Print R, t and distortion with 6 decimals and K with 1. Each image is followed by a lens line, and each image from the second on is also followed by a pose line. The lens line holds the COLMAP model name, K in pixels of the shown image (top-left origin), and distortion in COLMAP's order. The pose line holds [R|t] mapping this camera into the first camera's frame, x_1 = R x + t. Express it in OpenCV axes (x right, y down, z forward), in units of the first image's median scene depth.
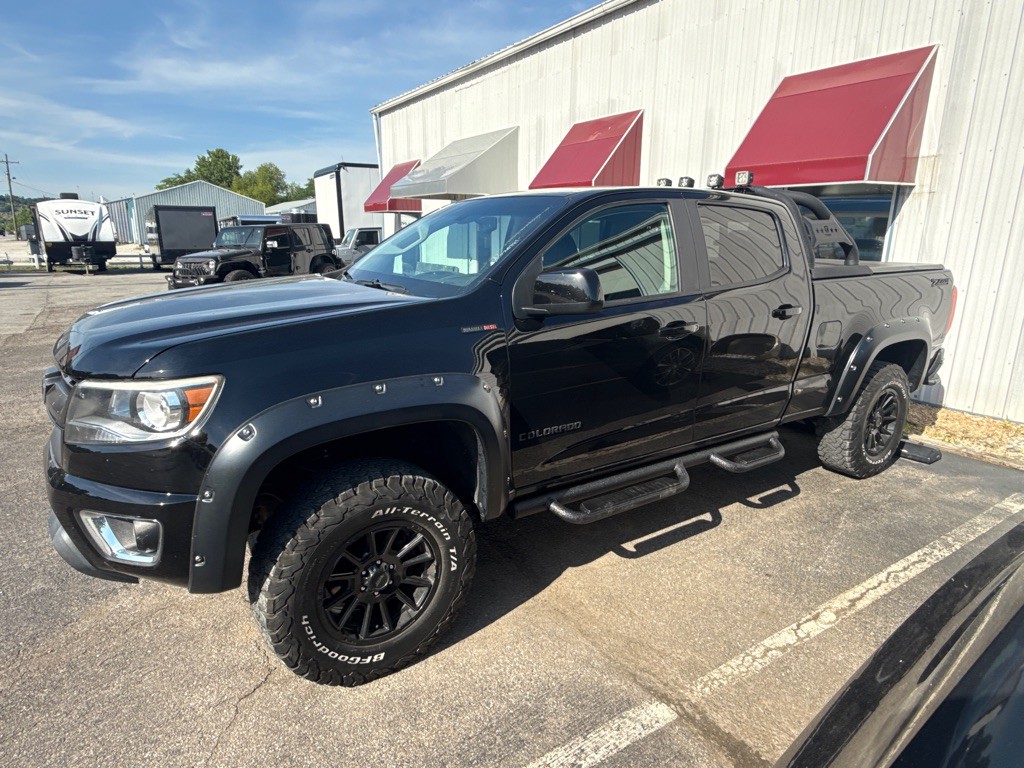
lens RADIAL K [[598.1, 0, 512.0], [0, 598.1, 384.0], [0, 0, 1]] dist [-0.040057, 0.041304]
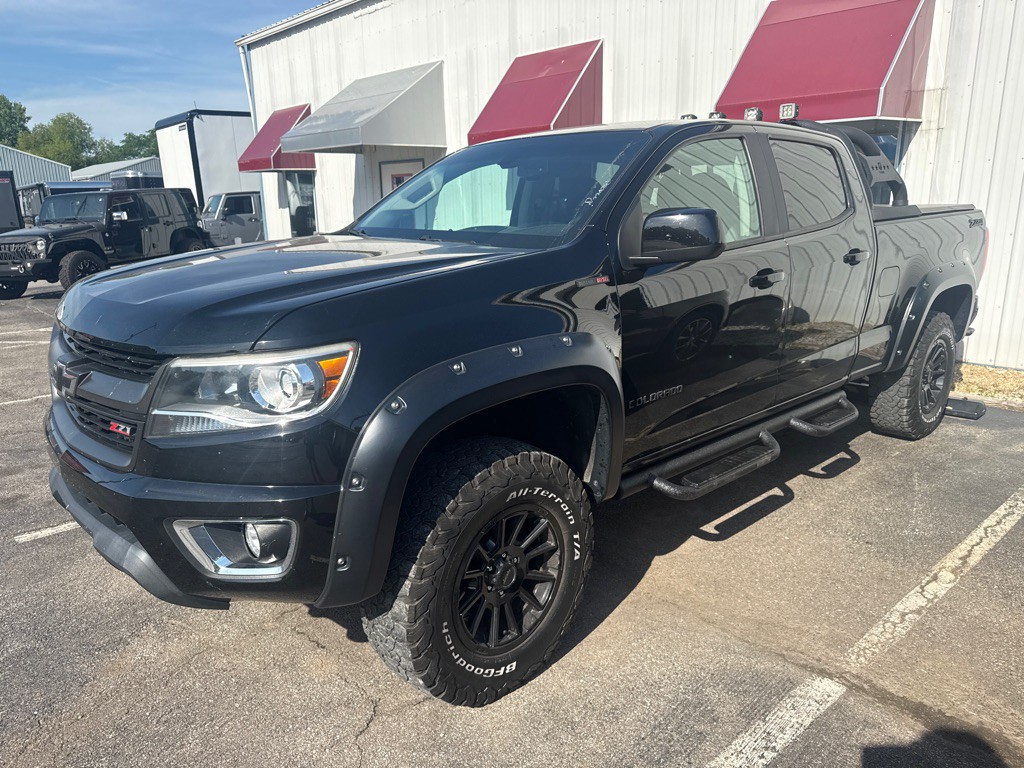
lens RADIAL K [[727.4, 0, 512.0], [0, 727.4, 384.0], [0, 0, 1]] dist [0.029919, -0.046762]
pose [[0.986771, -0.067036, 0.147614, -0.253895], [0.066555, 0.997749, 0.008200, 0.031347], [-0.147831, 0.001733, 0.989011, -0.032027]]
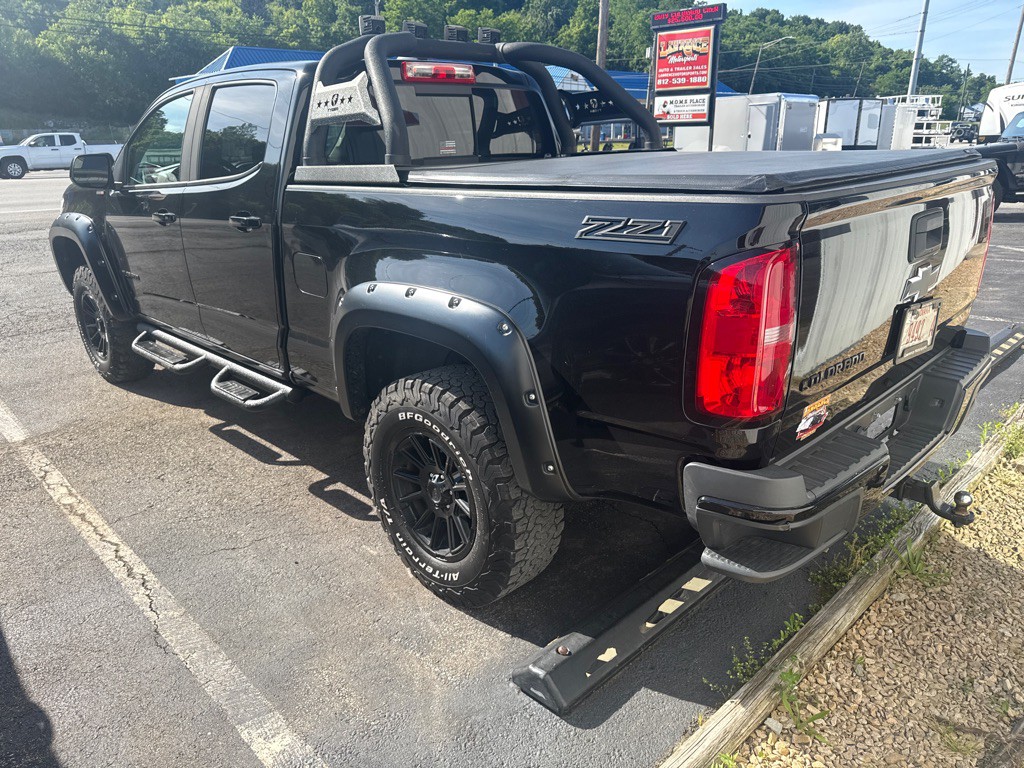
lens RADIAL K [[727.4, 0, 512.0], [0, 727.4, 384.0], [0, 0, 1]] dist [0.029919, -0.046762]
pose [[0.188637, 0.279798, -0.941344, 1.571221], [-0.227029, 0.945012, 0.235393, -0.229097], [0.955444, 0.169309, 0.241786, 1.213988]]
